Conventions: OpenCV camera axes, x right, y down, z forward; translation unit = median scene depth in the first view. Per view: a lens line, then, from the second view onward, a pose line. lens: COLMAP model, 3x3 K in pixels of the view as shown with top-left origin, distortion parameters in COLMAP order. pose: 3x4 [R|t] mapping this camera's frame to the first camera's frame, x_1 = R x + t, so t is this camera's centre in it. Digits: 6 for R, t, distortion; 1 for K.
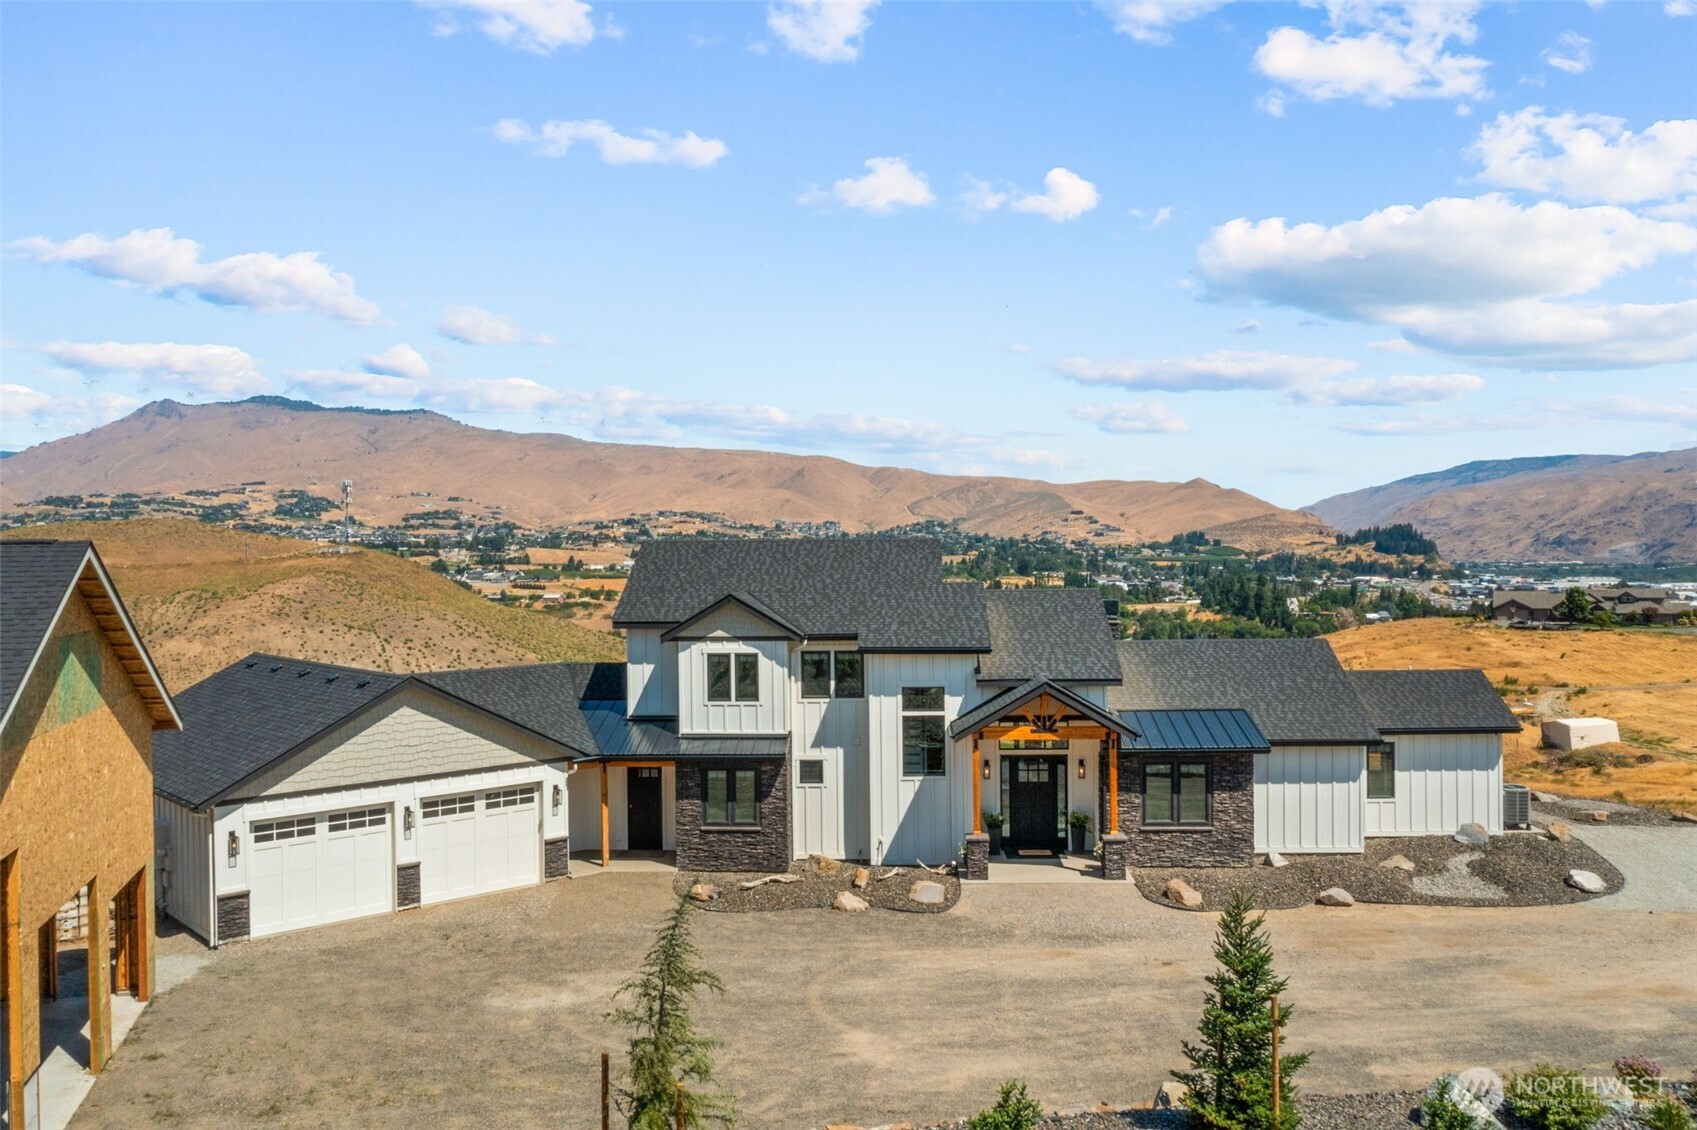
lens RADIAL K [[1335.4, 0, 817.6], [0, 1335.4, 563.9], [0, 0, 1]] dist [-0.023718, -0.005024]
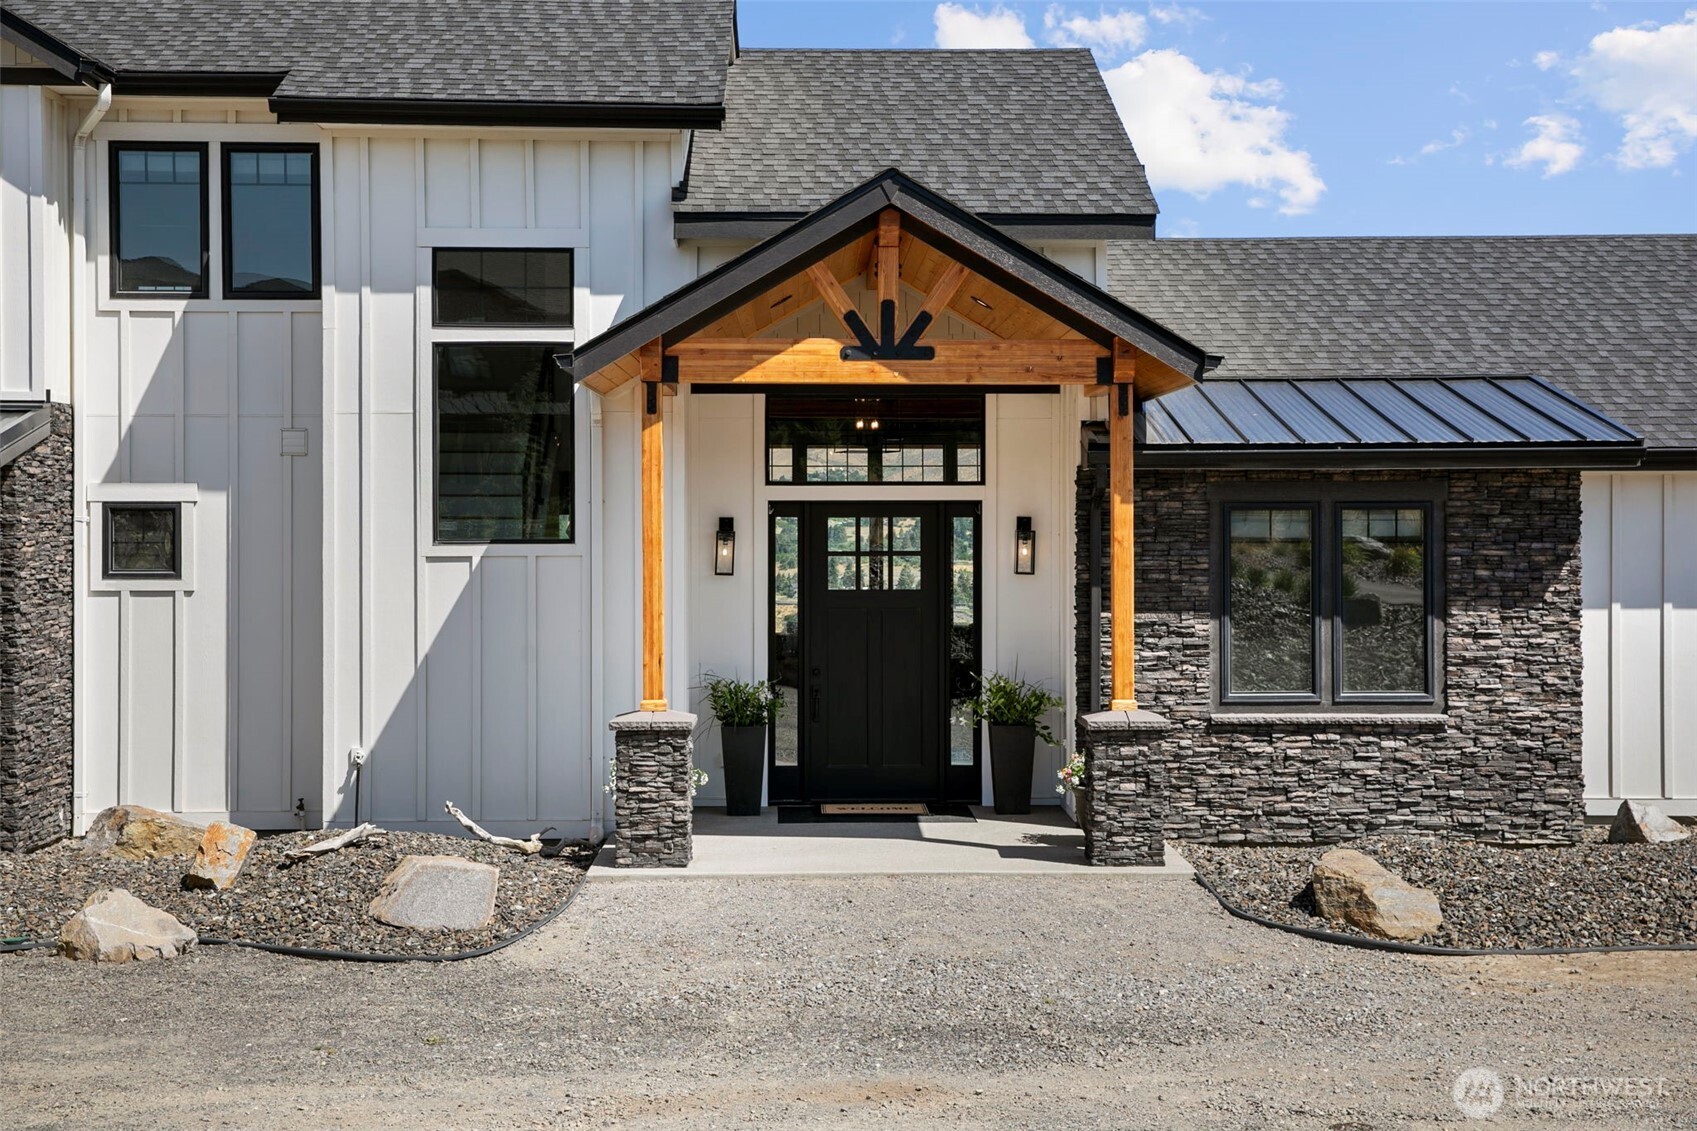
lens RADIAL K [[2108.0, 0, 821.0], [0, 2108.0, 565.1], [0, 0, 1]] dist [0.082144, 0.004441]
pose [[0.997611, 0.009534, 0.068421, 0.114054], [-0.009051, 0.999932, -0.007356, 0.160148], [-0.068486, 0.006719, 0.997629, 0.497482]]
